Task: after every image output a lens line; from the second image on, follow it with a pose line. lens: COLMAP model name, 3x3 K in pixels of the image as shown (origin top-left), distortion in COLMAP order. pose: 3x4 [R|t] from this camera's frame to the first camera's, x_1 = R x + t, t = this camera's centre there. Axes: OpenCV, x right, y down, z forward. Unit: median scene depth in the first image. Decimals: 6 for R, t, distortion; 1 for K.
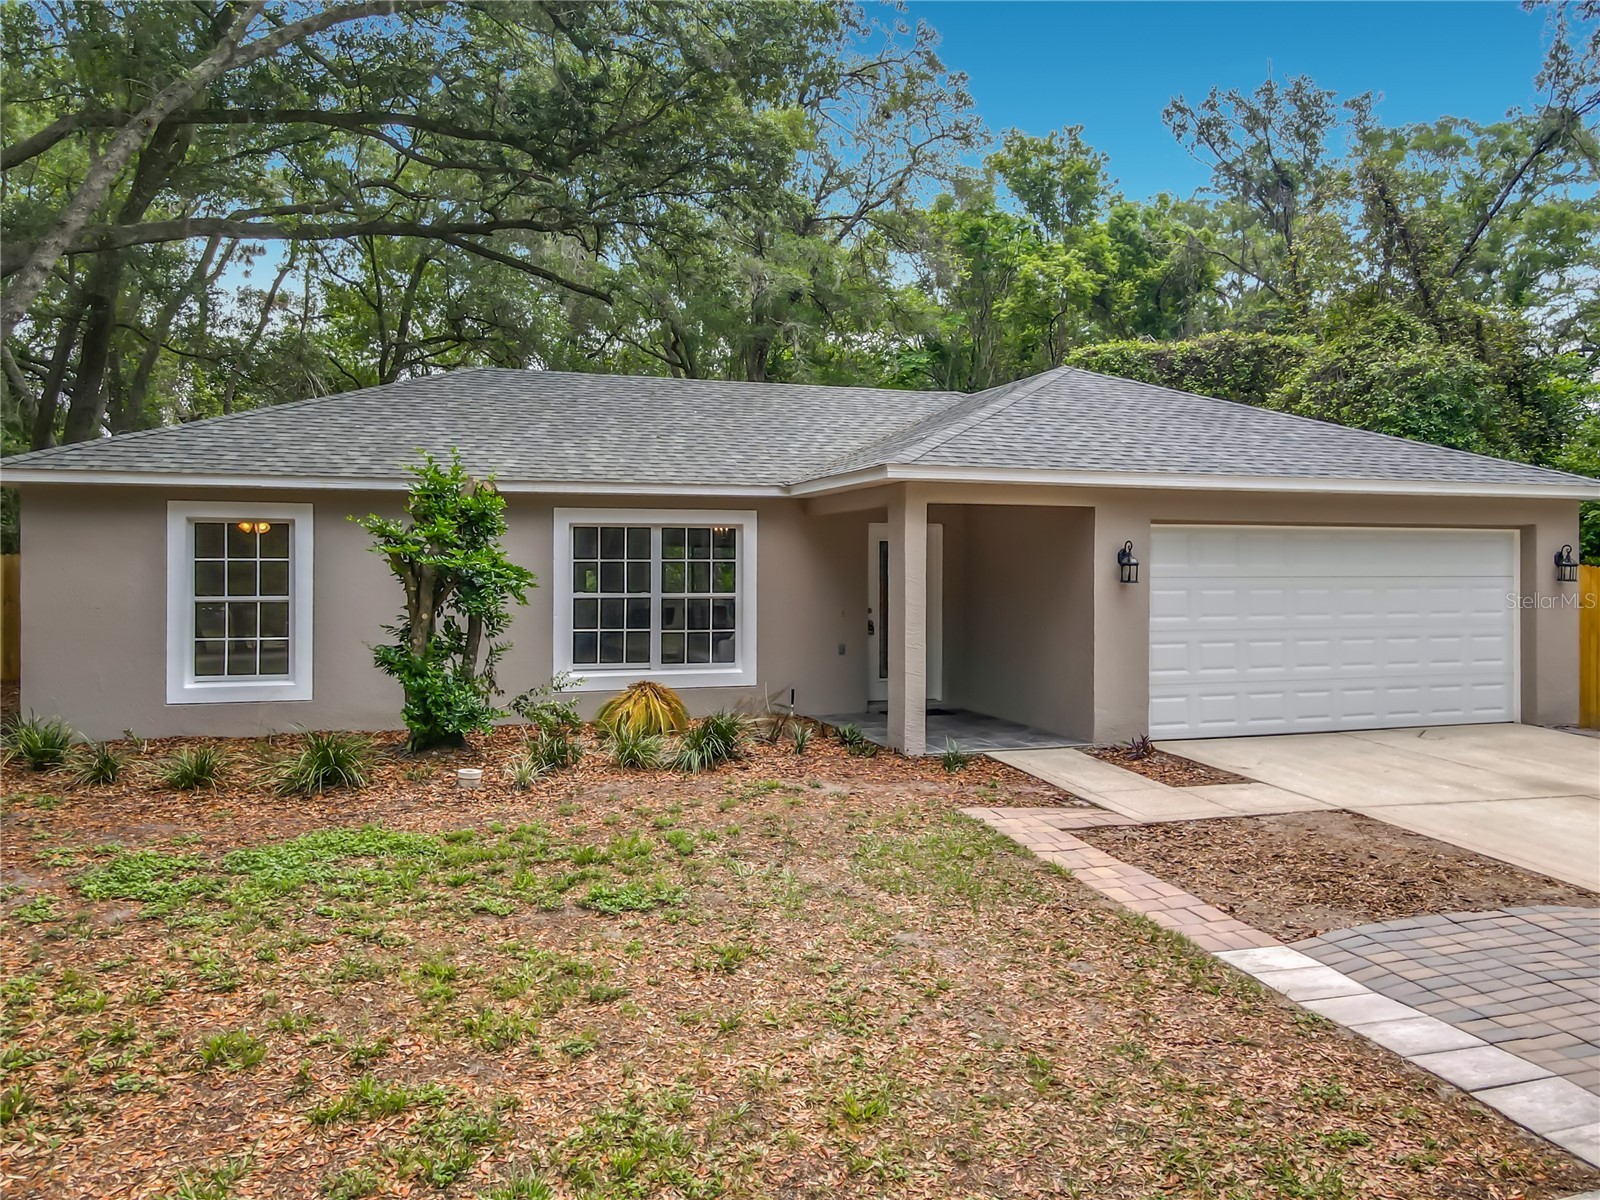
lens RADIAL K [[1149.8, 0, 808.0], [0, 1149.8, 588.2], [0, 0, 1]] dist [0.017123, 0.005534]
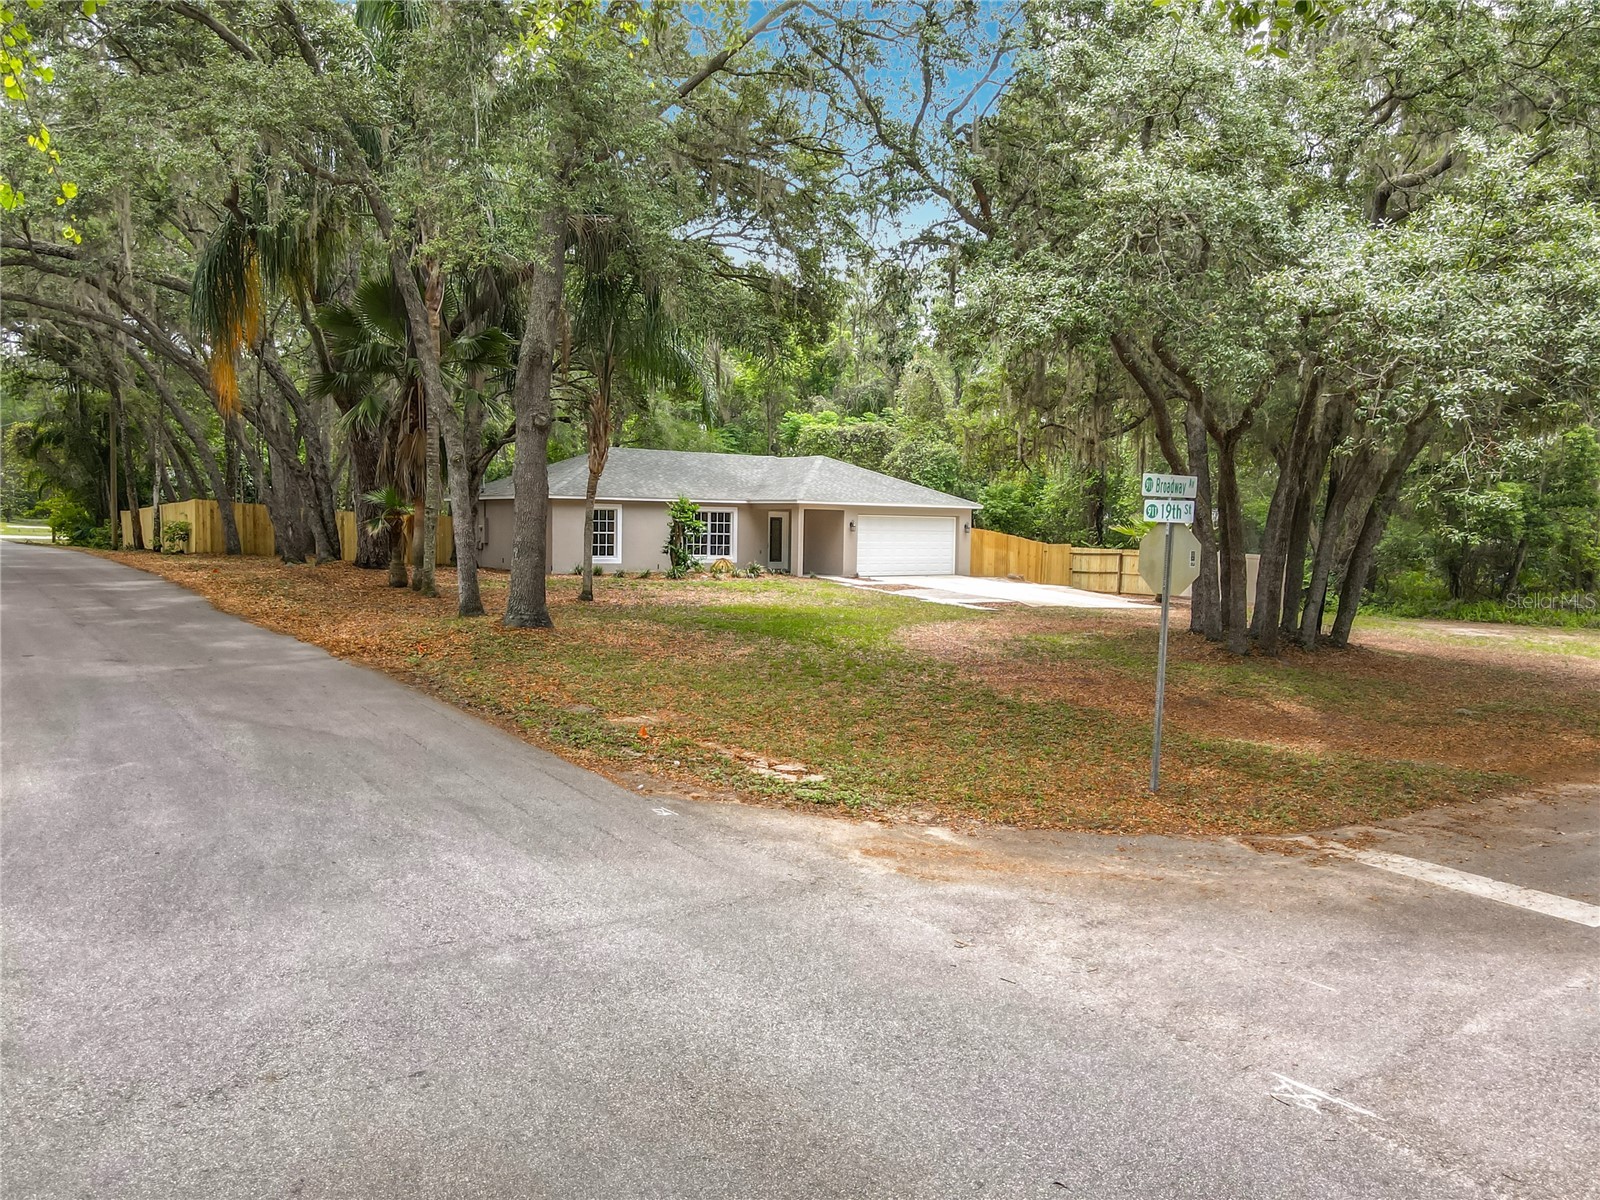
lens RADIAL K [[1149.8, 0, 800.4], [0, 1149.8, 600.2], [0, 0, 1]] dist [0.017123, 0.005534]
pose [[0.949170, -0.006103, 0.314704, -0.888554], [-0.010120, 0.998703, 0.049891, 0.028596], [-0.314601, -0.050540, 0.947878, -2.086923]]
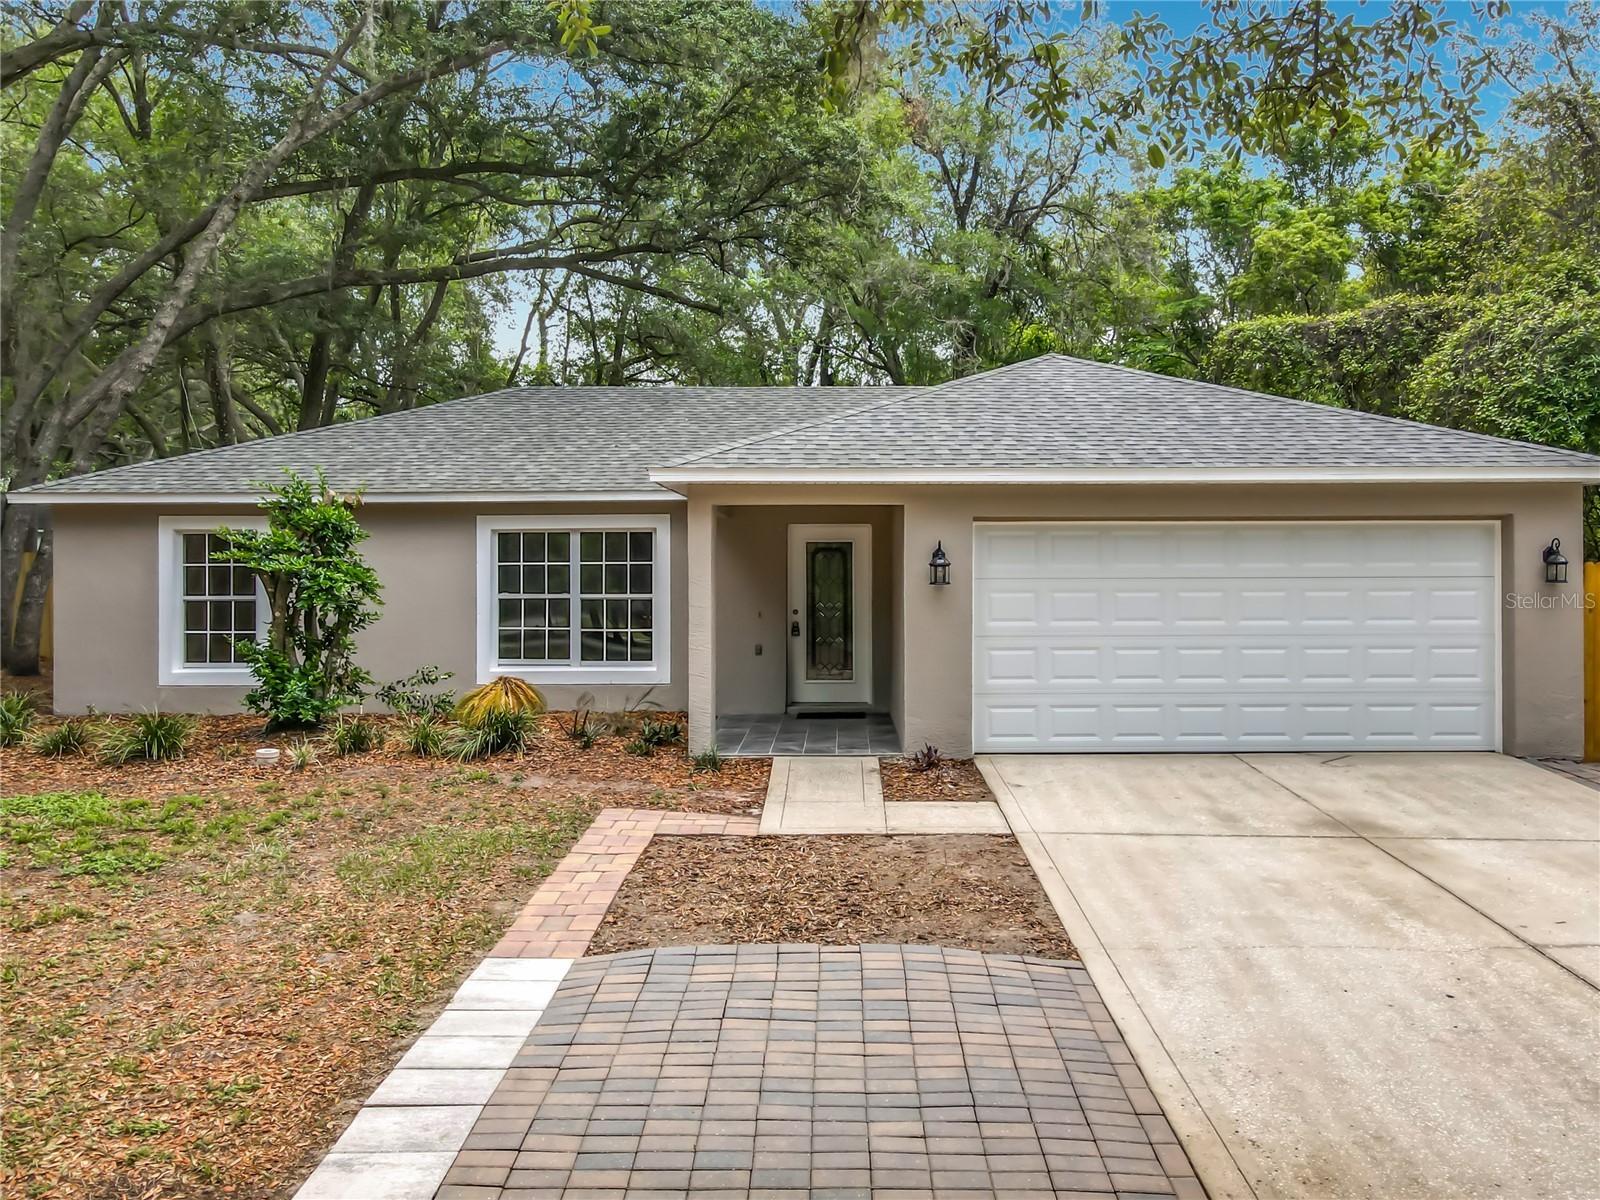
lens RADIAL K [[1149.8, 0, 857.6], [0, 1149.8, 594.2], [0, 0, 1]] dist [0.017123, 0.005534]
pose [[0.951571, 0.002803, -0.307415, 0.441220], [-0.001033, 0.999982, 0.005920, -0.002066], [0.307426, -0.005315, 0.951557, 0.069754]]
